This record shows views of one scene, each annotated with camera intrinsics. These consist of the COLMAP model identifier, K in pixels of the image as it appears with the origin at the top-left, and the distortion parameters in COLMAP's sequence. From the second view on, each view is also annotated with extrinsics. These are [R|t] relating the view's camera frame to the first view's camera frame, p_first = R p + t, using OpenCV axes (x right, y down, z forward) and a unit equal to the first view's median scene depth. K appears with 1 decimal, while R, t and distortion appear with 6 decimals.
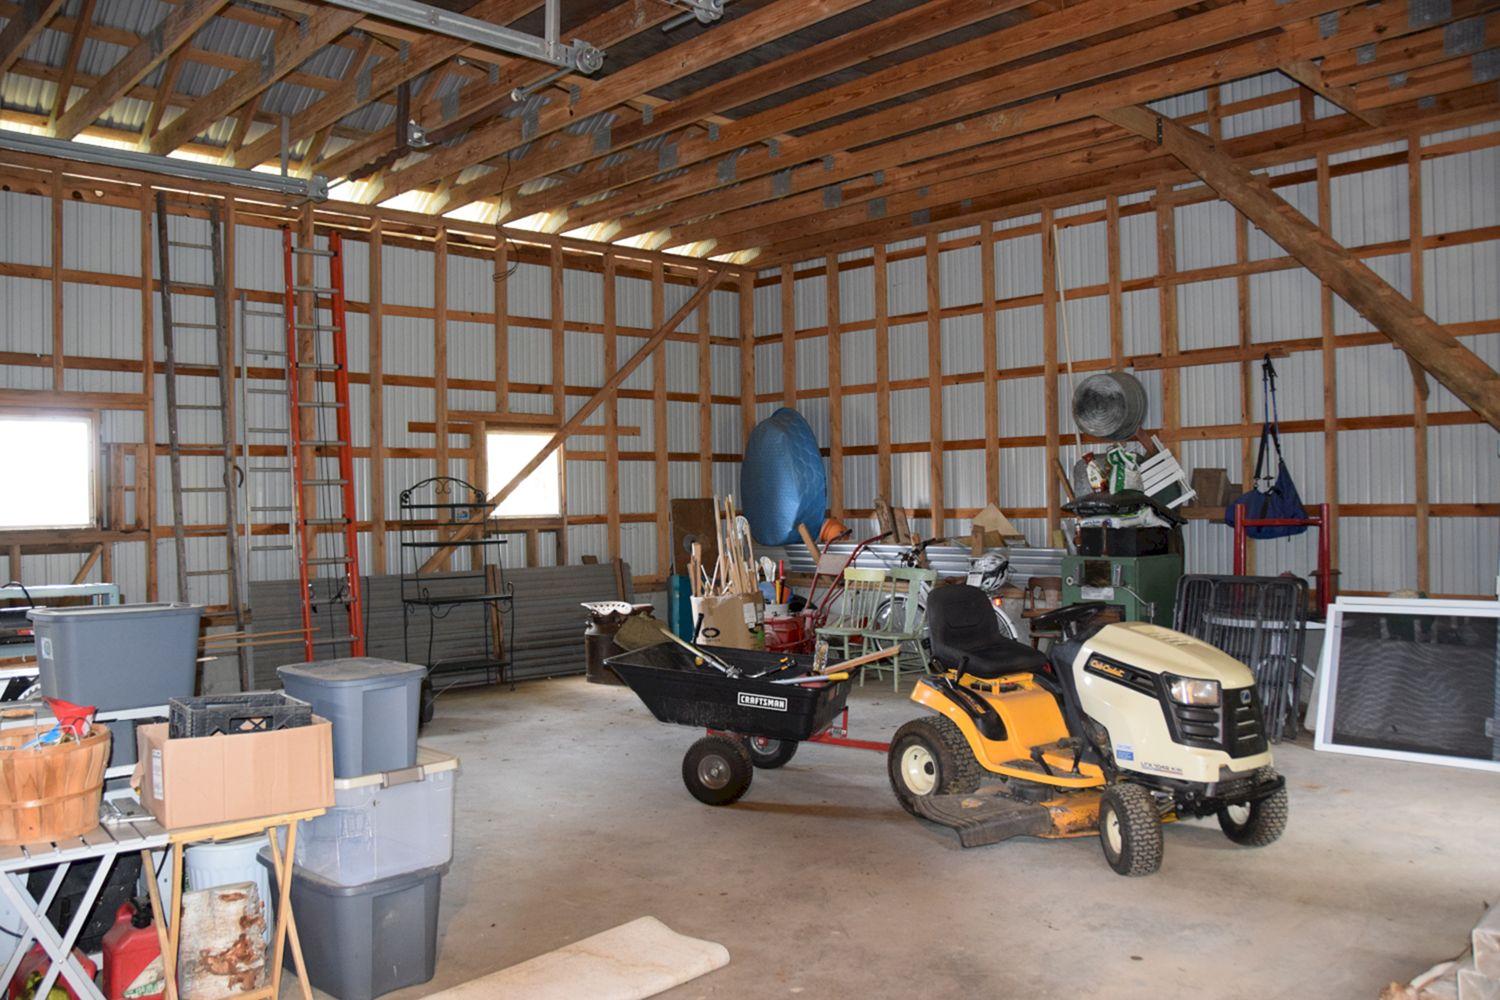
lens RADIAL K [[1163.0, 0, 750.0], [0, 1163.0, 500.0], [0, 0, 1]] dist [-0.109385, 0.006969]
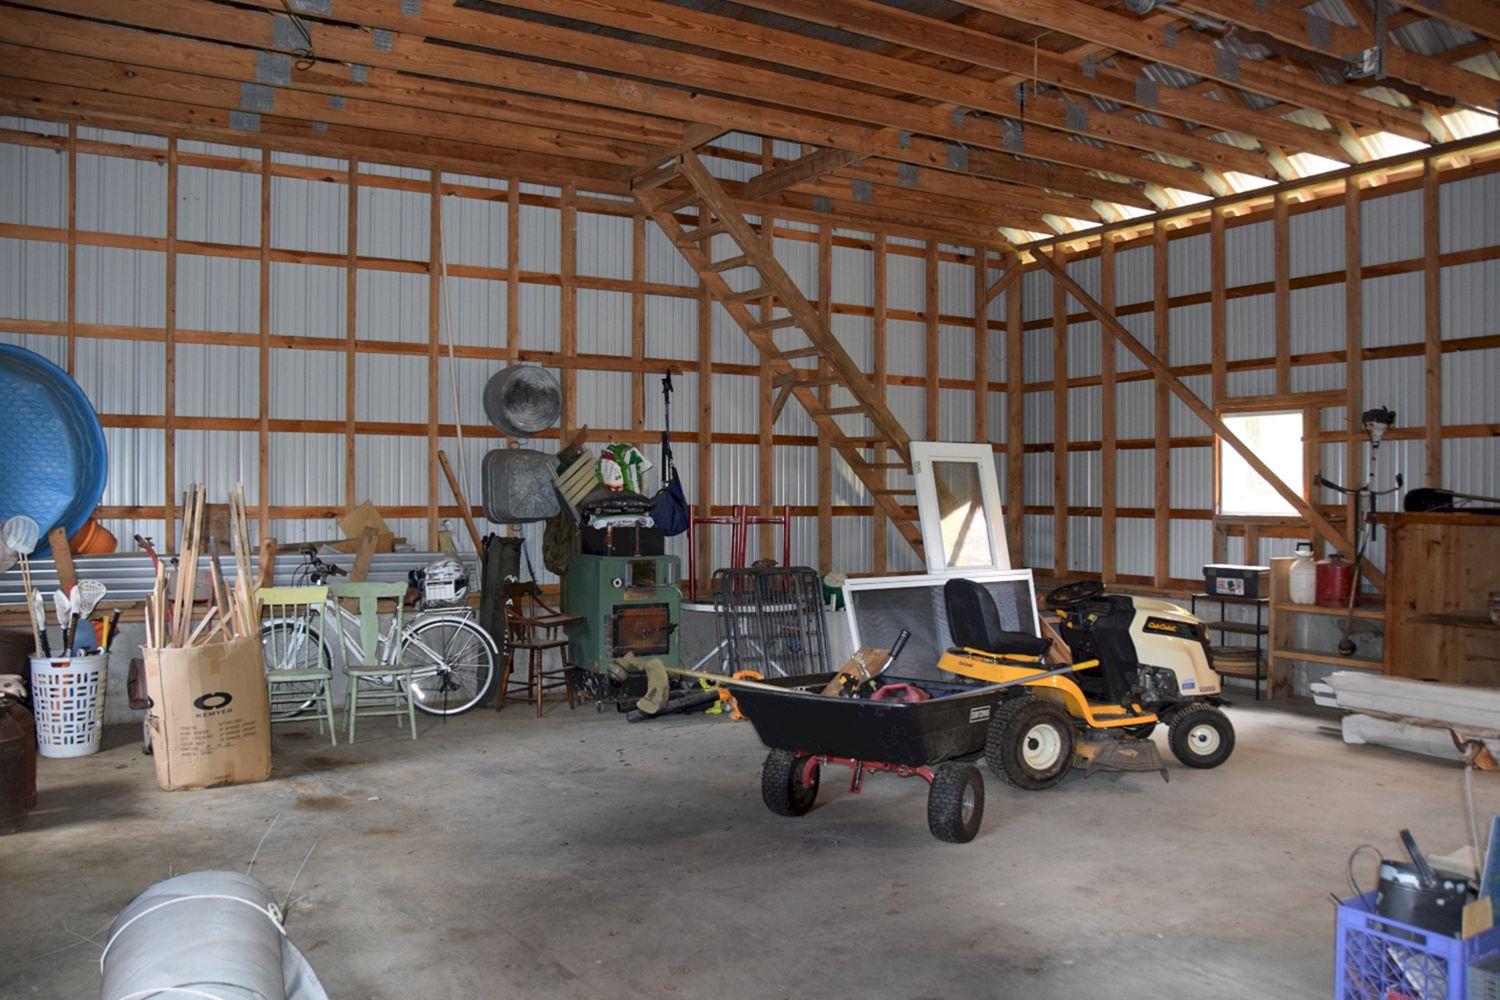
lens RADIAL K [[1163.0, 0, 750.0], [0, 1163.0, 500.0], [0, 0, 1]] dist [-0.109385, 0.006969]
pose [[0.250505, 0.013748, 0.968018, -0.613898], [-0.010676, 0.999878, -0.011438, 0.010623], [-0.968057, -0.007469, 0.250621, 0.627533]]
